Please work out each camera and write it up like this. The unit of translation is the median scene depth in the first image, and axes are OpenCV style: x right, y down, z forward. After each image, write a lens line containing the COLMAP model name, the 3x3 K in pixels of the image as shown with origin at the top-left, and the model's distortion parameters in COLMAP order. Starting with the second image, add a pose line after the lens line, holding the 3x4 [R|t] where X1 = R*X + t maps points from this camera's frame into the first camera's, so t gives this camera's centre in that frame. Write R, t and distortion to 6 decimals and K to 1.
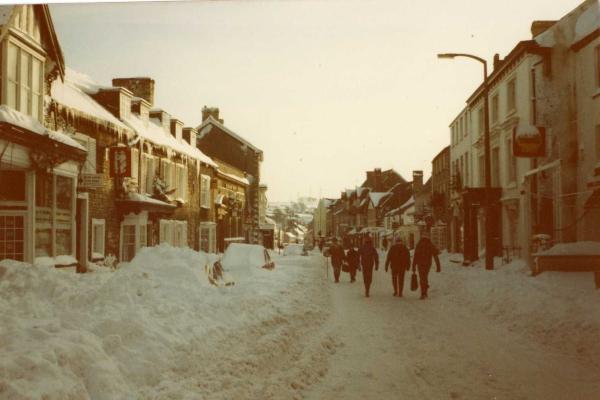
lens RADIAL K [[754.7, 0, 300.0], [0, 754.7, 200.0], [0, 0, 1]] dist [-0.000102, 0.010433]
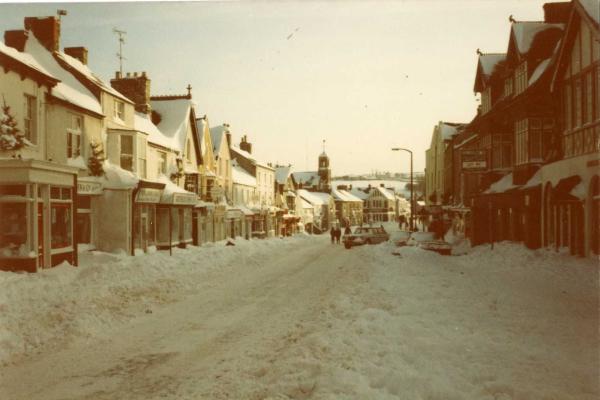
lens RADIAL K [[754.7, 0, 300.0], [0, 754.7, 200.0], [0, 0, 1]] dist [-0.000102, 0.010433]
pose [[0.979905, -0.007531, -0.199324, 0.050232], [0.015049, 0.999230, 0.036230, 0.035335], [0.198898, -0.038501, 0.979264, 0.678078]]
